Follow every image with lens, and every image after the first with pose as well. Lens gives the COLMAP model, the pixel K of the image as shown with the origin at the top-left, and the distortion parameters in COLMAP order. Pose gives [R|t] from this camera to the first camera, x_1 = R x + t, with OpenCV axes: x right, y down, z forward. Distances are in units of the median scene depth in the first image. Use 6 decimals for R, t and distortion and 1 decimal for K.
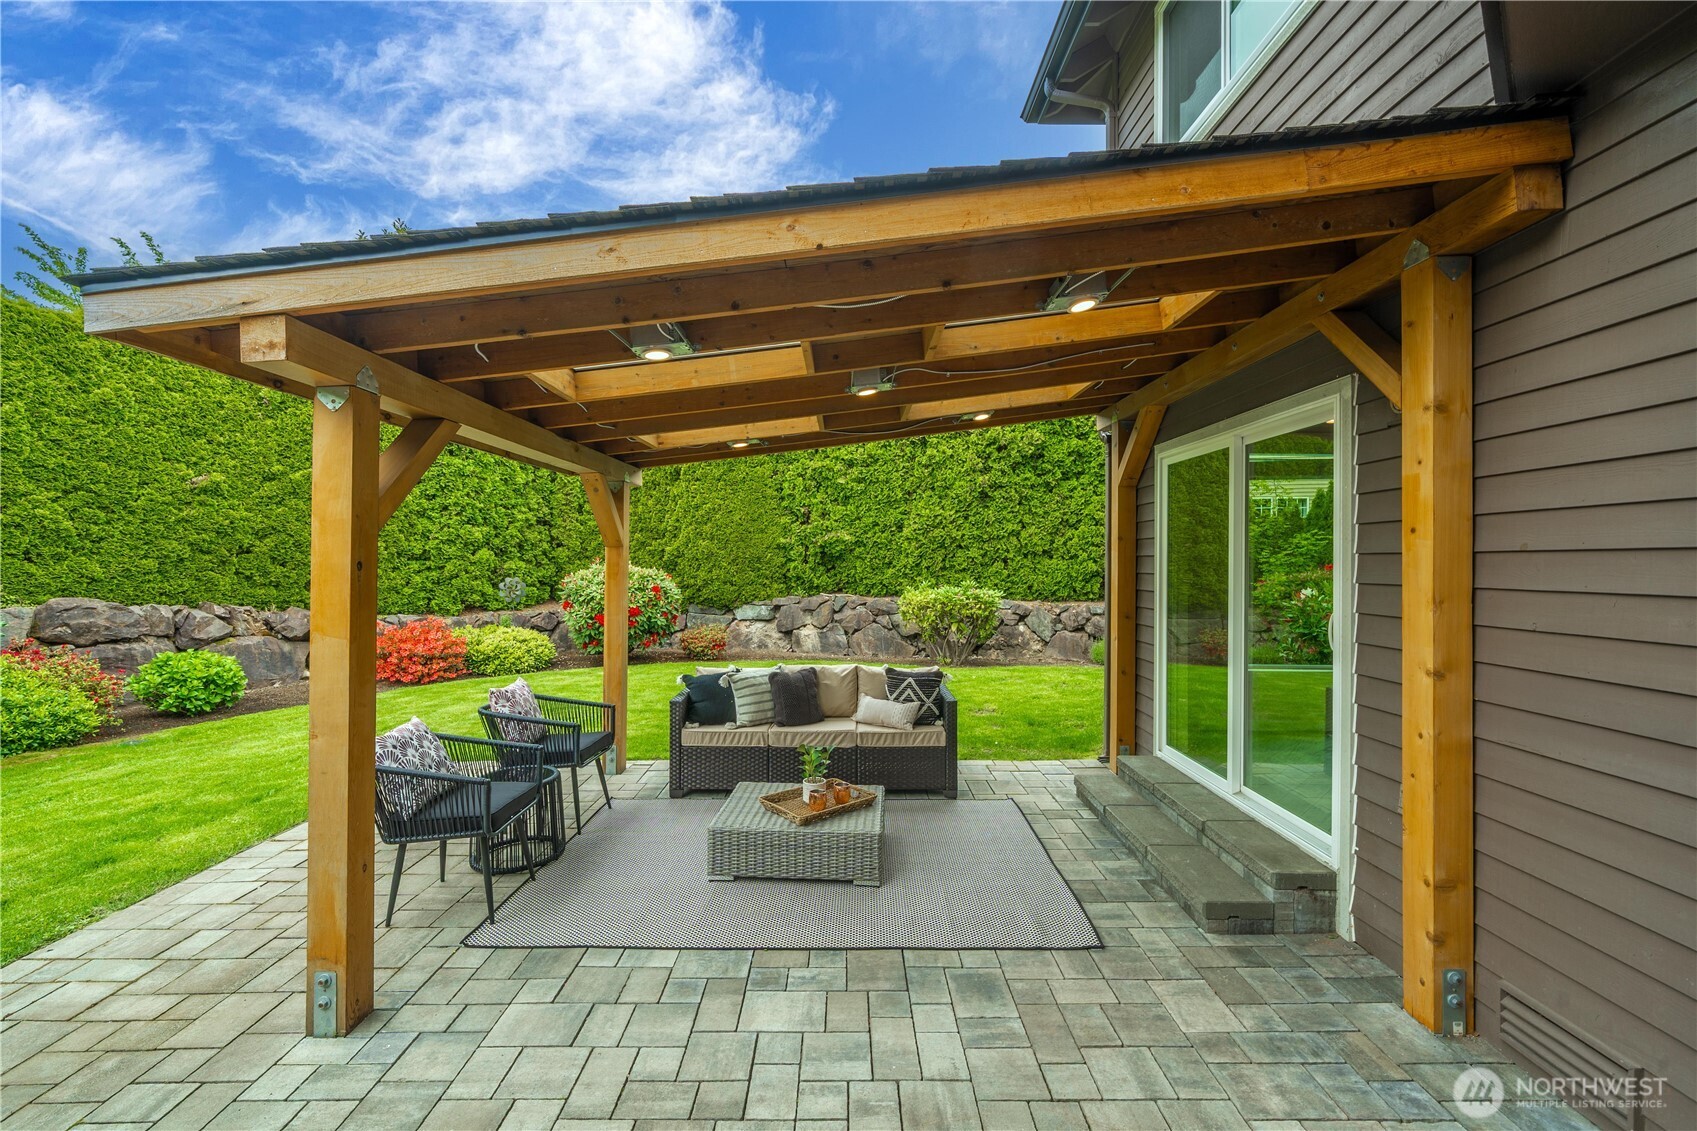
lens RADIAL K [[709.5, 0, 855.2], [0, 709.5, 559.8], [0, 0, 1]] dist [-0.001466, -0.000139]
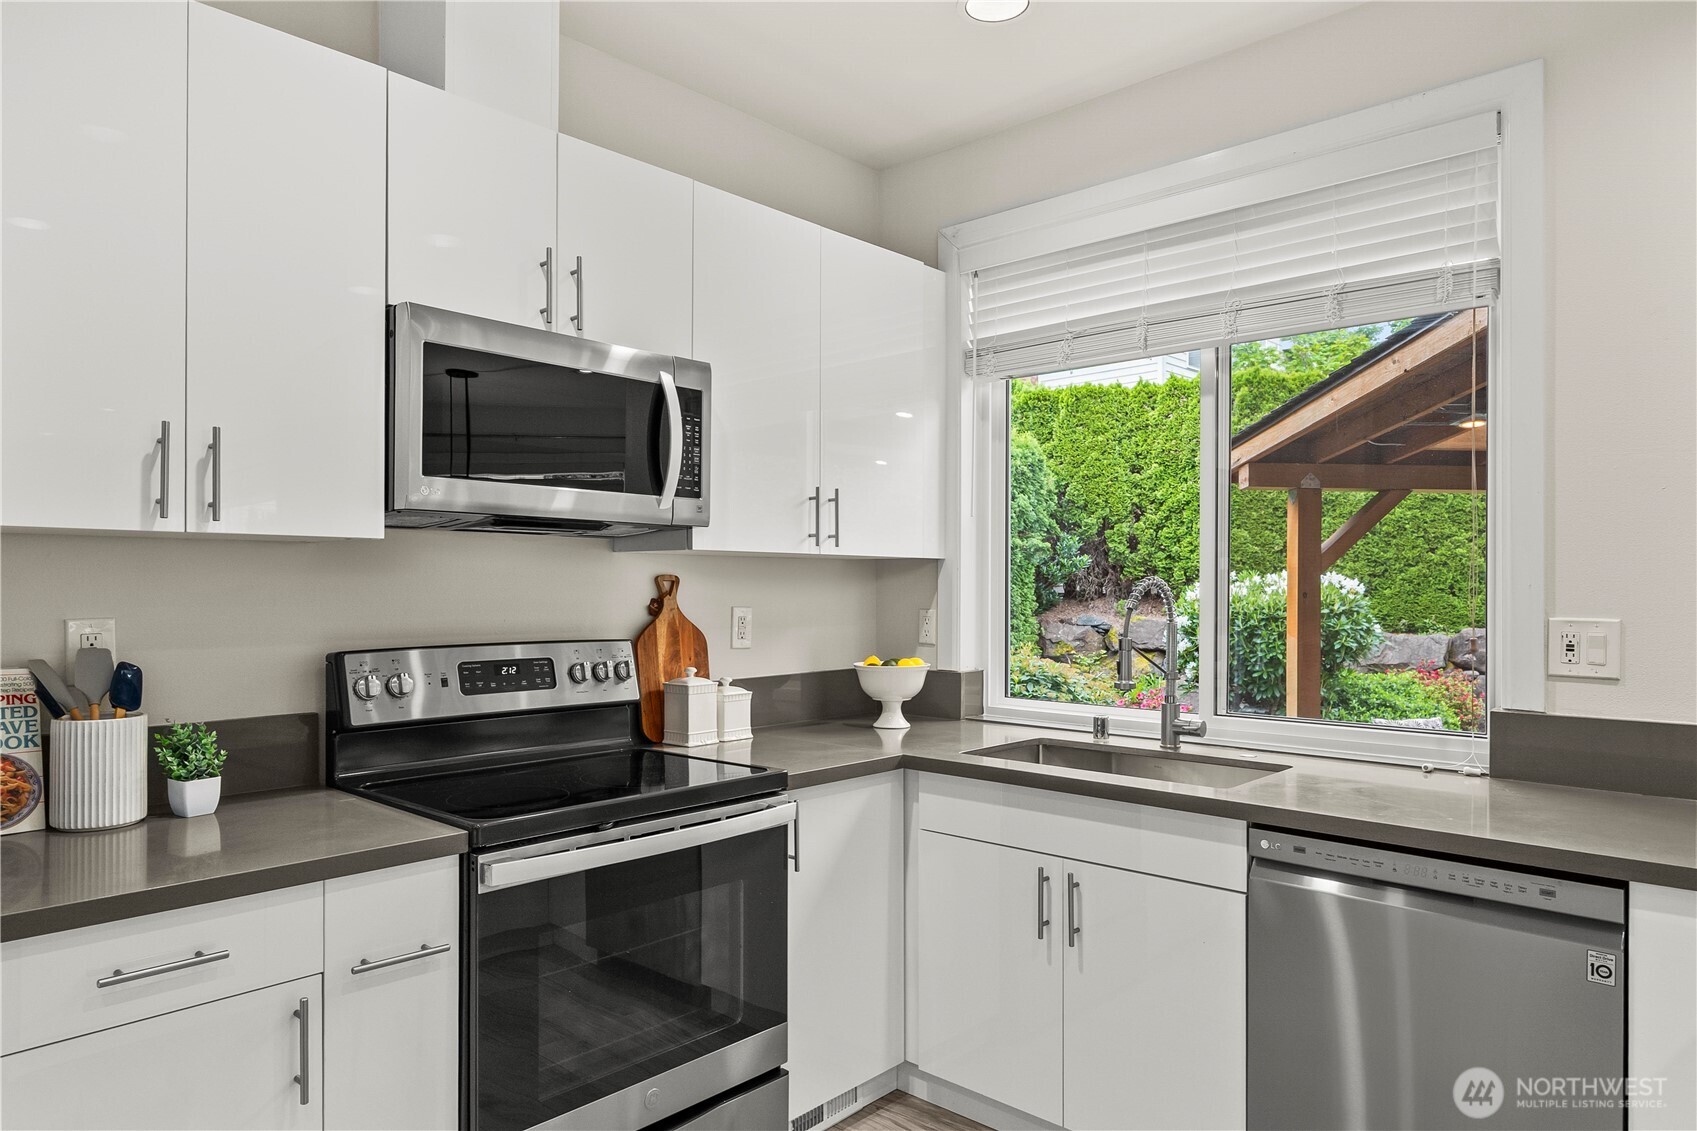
lens RADIAL K [[1078.6, 0, 838.2], [0, 1078.6, 578.8], [0, 0, 1]] dist [0.004935, 0.001820]
pose [[0.043216, -0.012321, -0.998990, 0.418279], [-0.003849, 0.999914, -0.012498, 0.001360], [0.999058, 0.004386, 0.043165, -0.047763]]
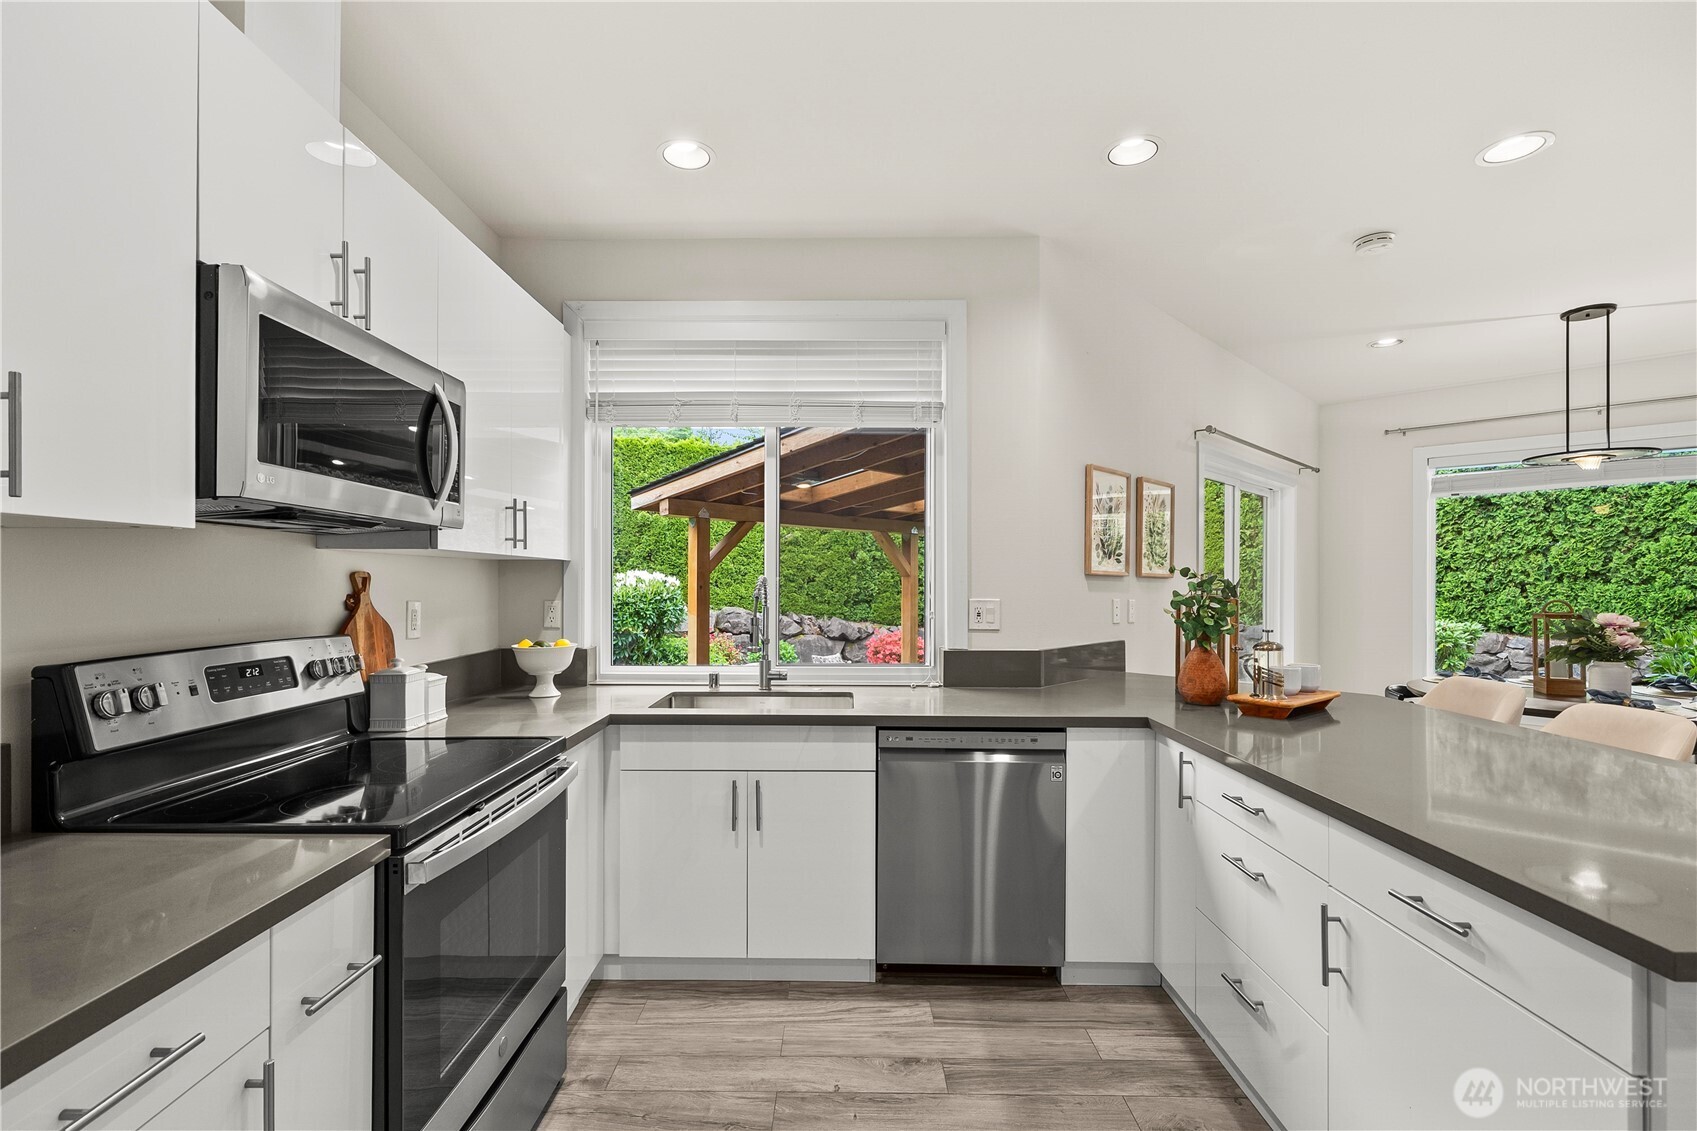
lens RADIAL K [[765.4, 0, 844.3], [0, 765.4, 577.0], [0, 0, 1]] dist [0.001425, 0.000086]
pose [[0.706762, -0.009551, -0.707387, 0.376822], [0.001286, 0.999925, -0.012216, 0.001169], [0.707450, 0.007724, 0.706721, -0.136107]]
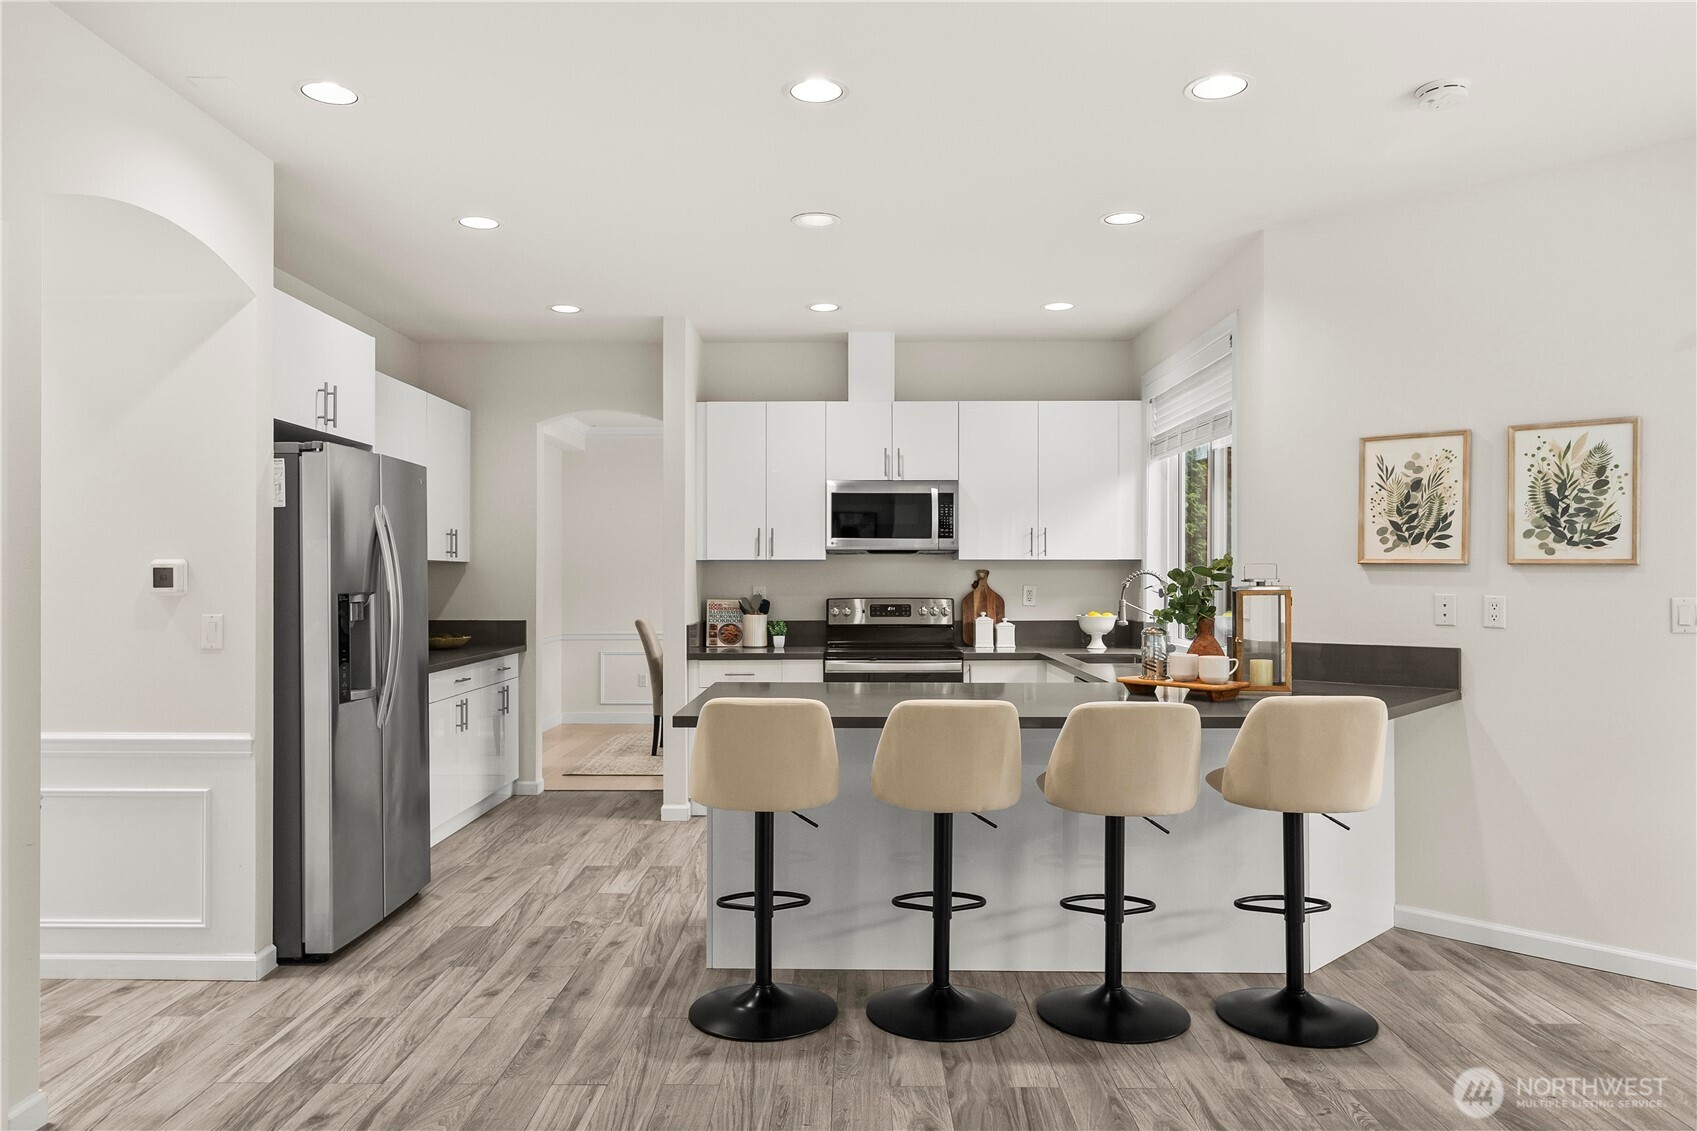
lens RADIAL K [[1158.4, 0, 848.5], [0, 1158.4, 565.5], [0, 0, 1]] dist [0.000312, 0.001397]
pose [[-0.700417, -0.010788, -0.713652, 0.659902], [-0.004078, 0.999930, -0.011113, 0.002111], [0.713722, -0.004874, -0.700412, 0.330765]]
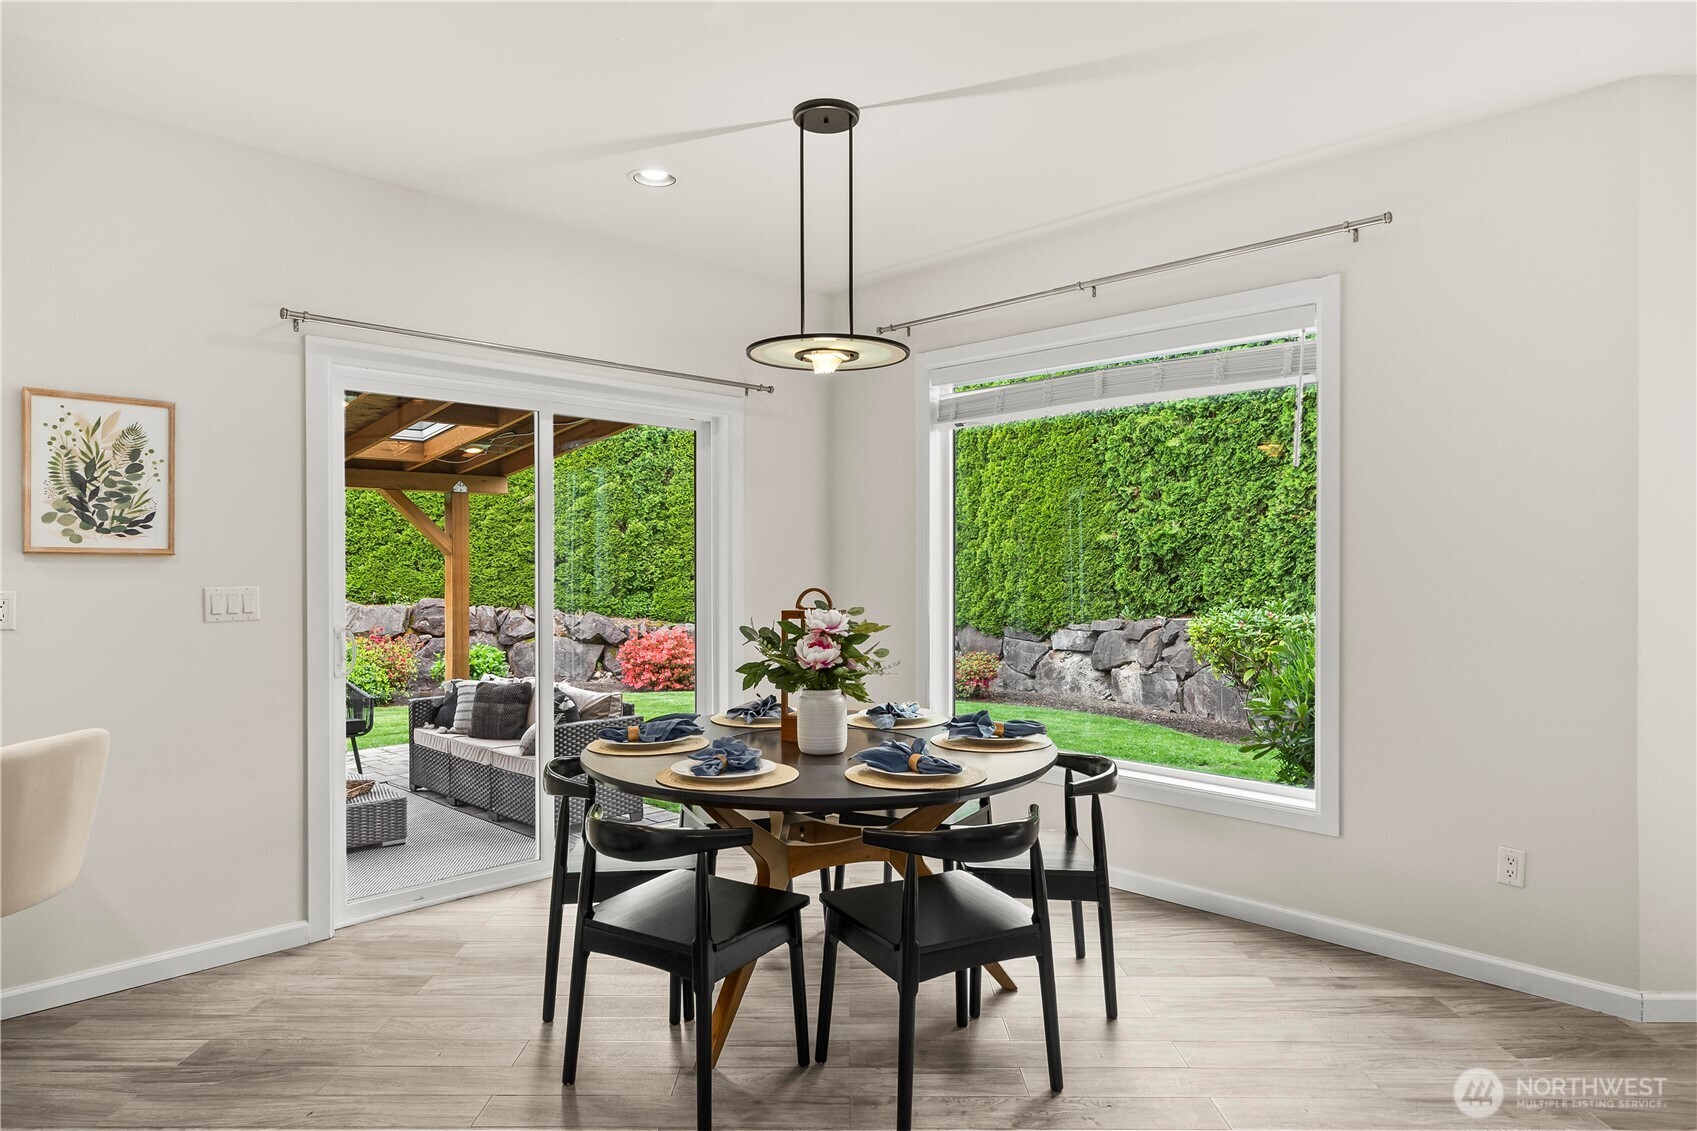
lens RADIAL K [[1021.5, 0, 848.5], [0, 1021.5, 565.5], [0, 0, 1]] dist [0.004914, 0.002480]
pose [[0.707823, -0.005572, -0.706368, 0.595254], [0.005413, 0.999982, -0.002464, 0.001988], [0.706369, -0.002079, 0.707841, 0.178109]]
